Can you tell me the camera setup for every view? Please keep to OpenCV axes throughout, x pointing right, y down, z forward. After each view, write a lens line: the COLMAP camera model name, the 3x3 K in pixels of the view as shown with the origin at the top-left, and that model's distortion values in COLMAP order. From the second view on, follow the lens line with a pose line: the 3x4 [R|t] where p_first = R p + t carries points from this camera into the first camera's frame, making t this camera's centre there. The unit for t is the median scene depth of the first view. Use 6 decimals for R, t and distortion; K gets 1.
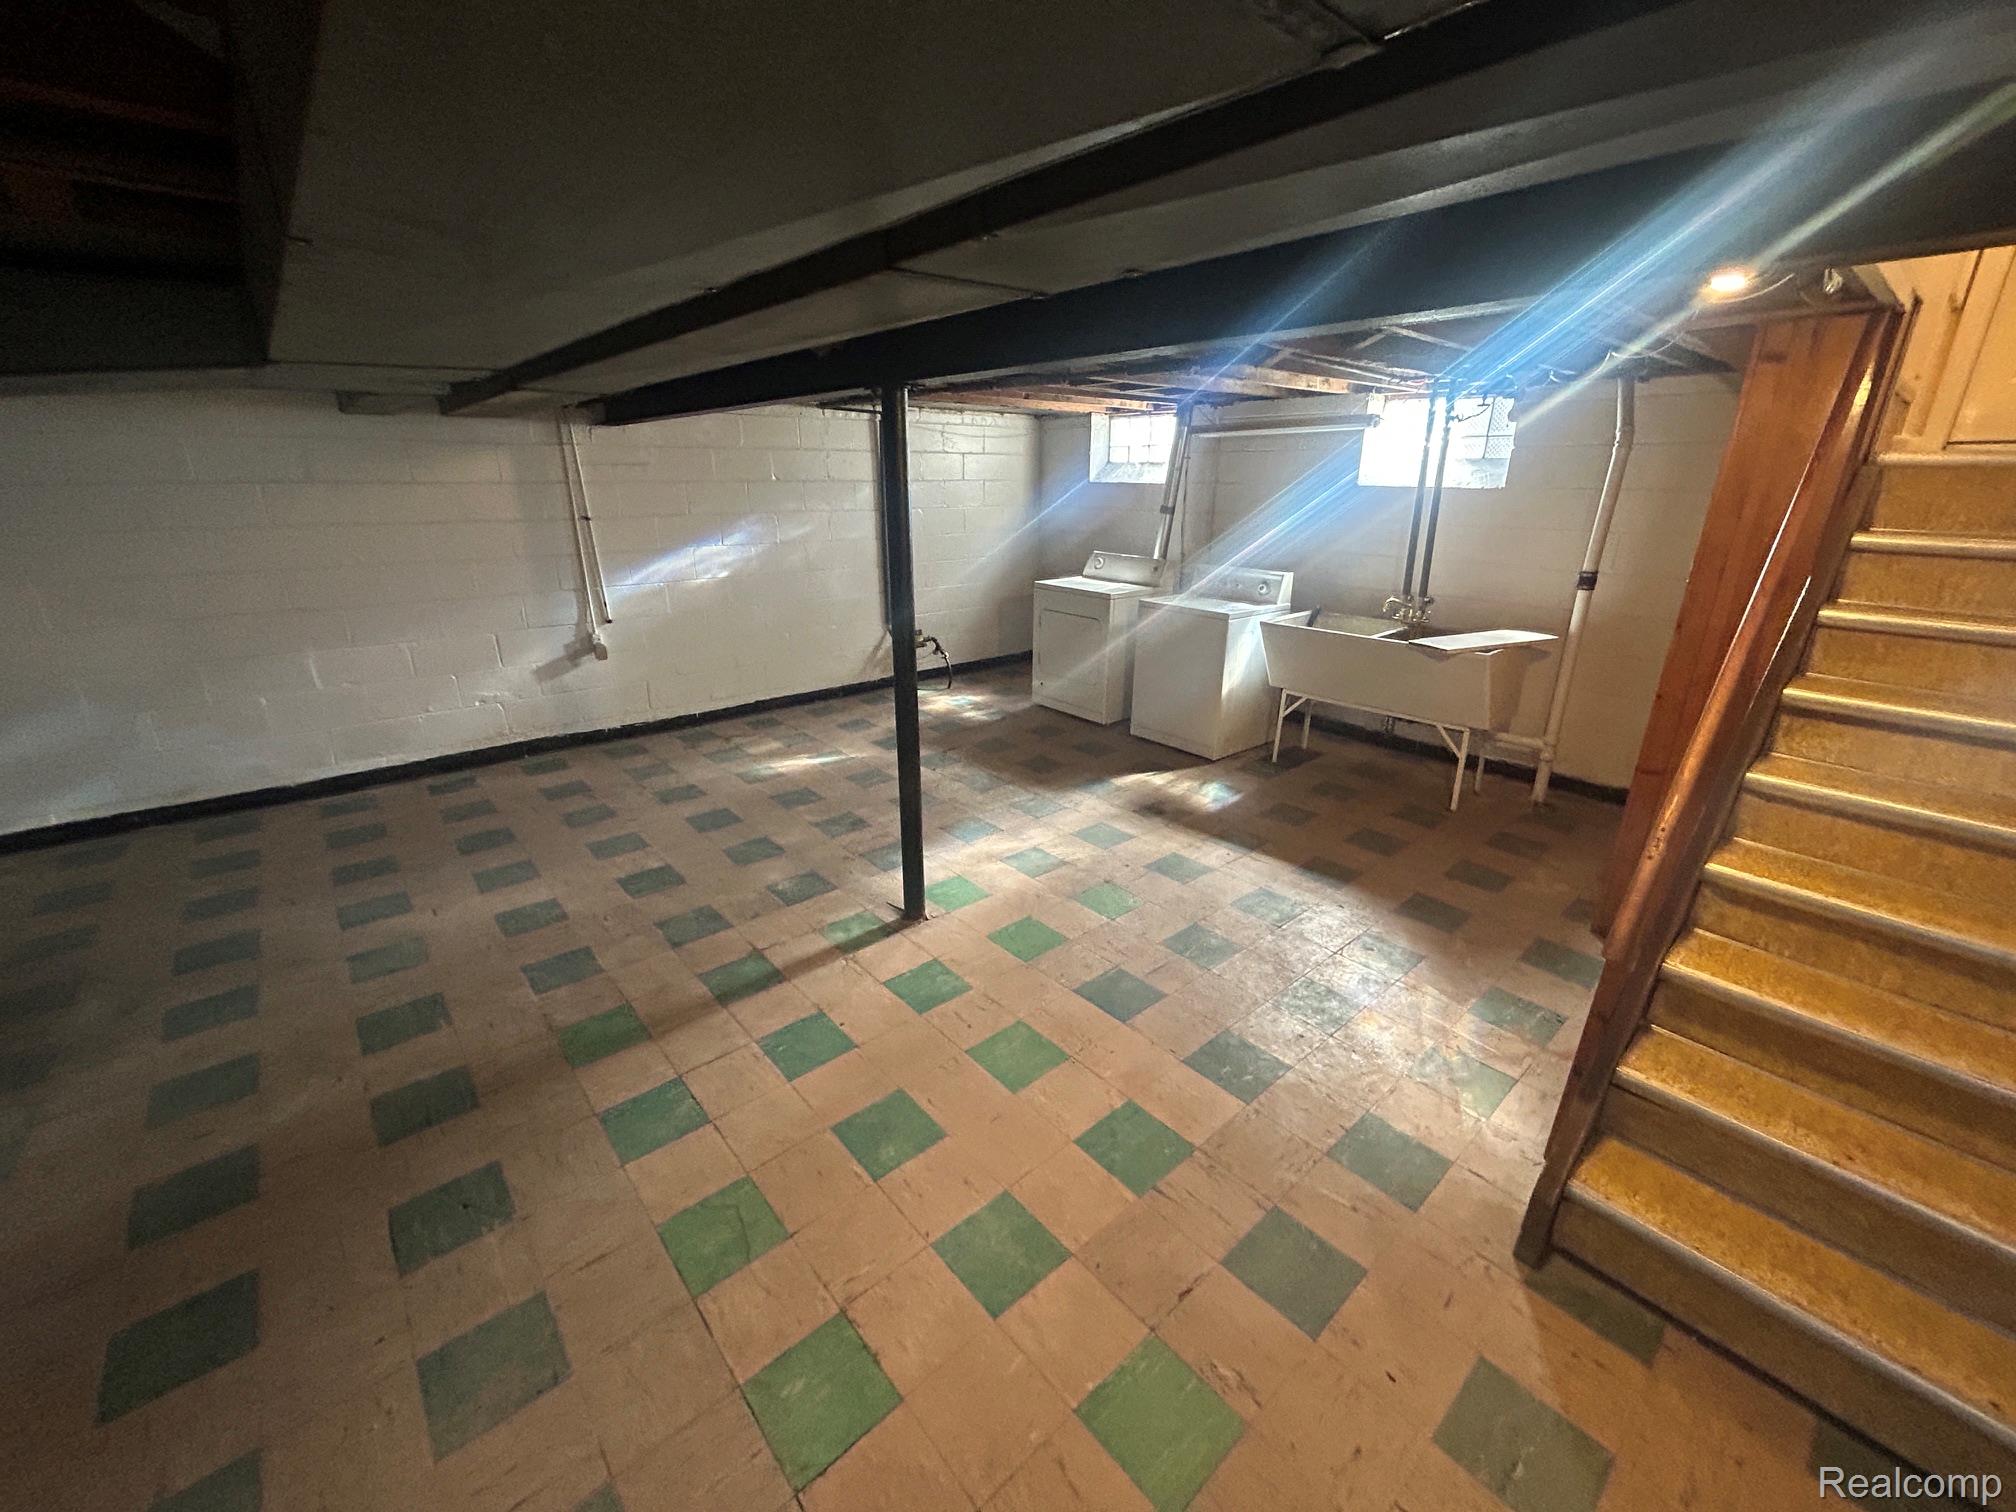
lens RADIAL K [[809.9, 0, 1010.5], [0, 809.9, 760.5], [0, 0, 1]] dist [-0.001358, 0.000620]
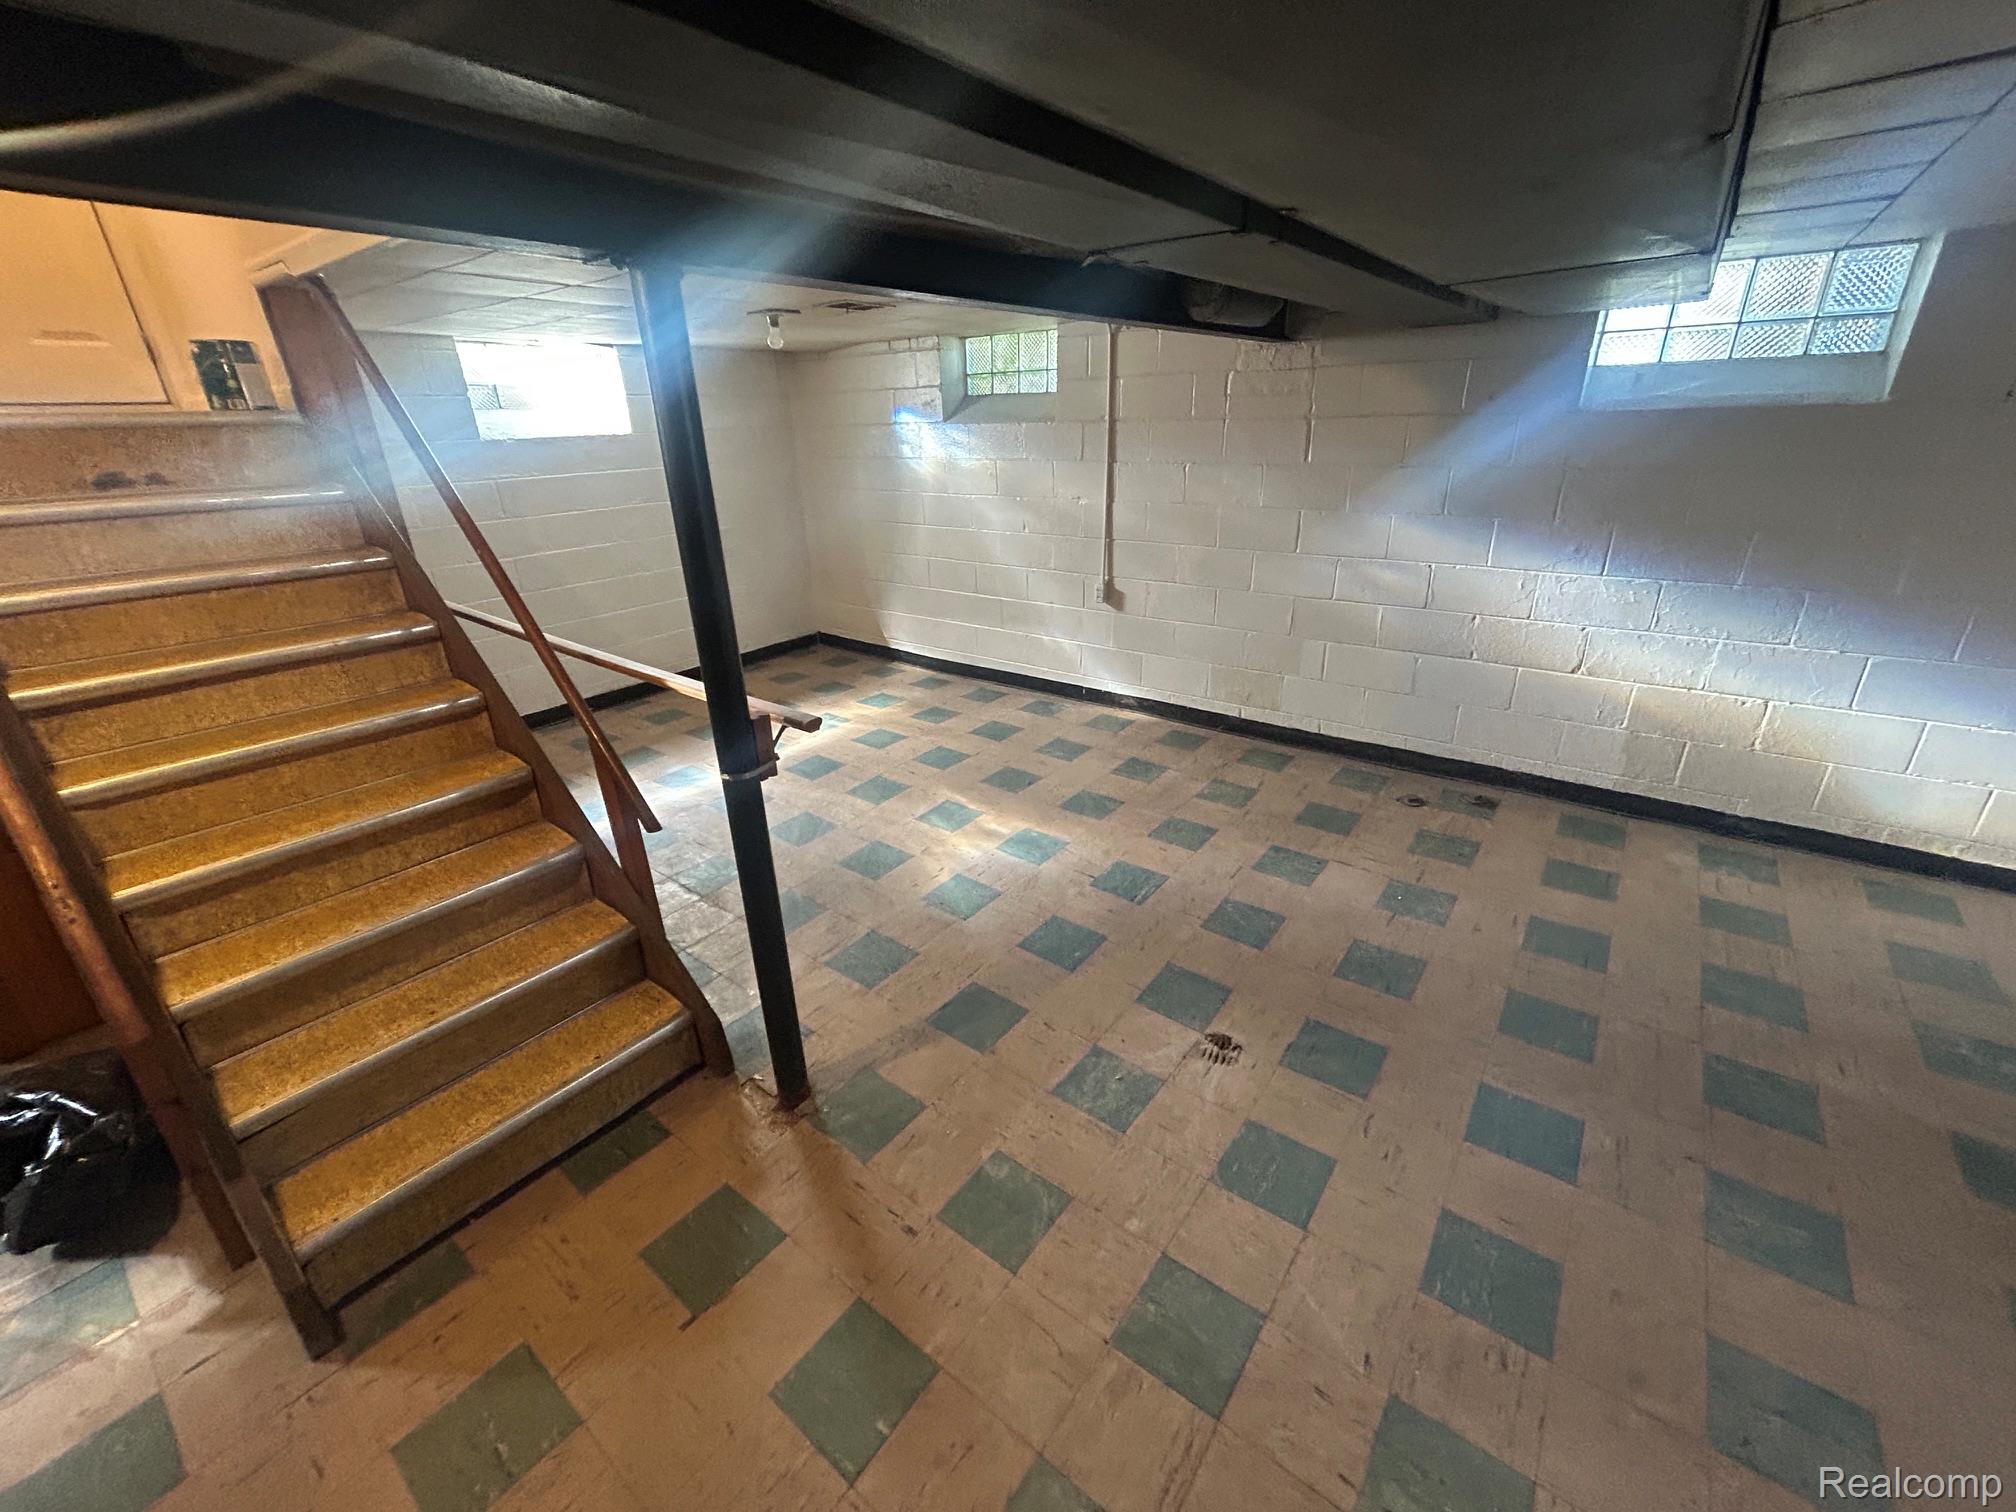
lens RADIAL K [[809.9, 0, 1010.7], [0, 809.9, 751.9], [0, 0, 1]] dist [-0.001358, 0.000620]
pose [[-0.198896, -0.376320, 0.904889, -0.057911], [0.352244, 0.834183, 0.424339, -0.030793], [-0.914530, 0.403141, -0.033359, 0.093248]]
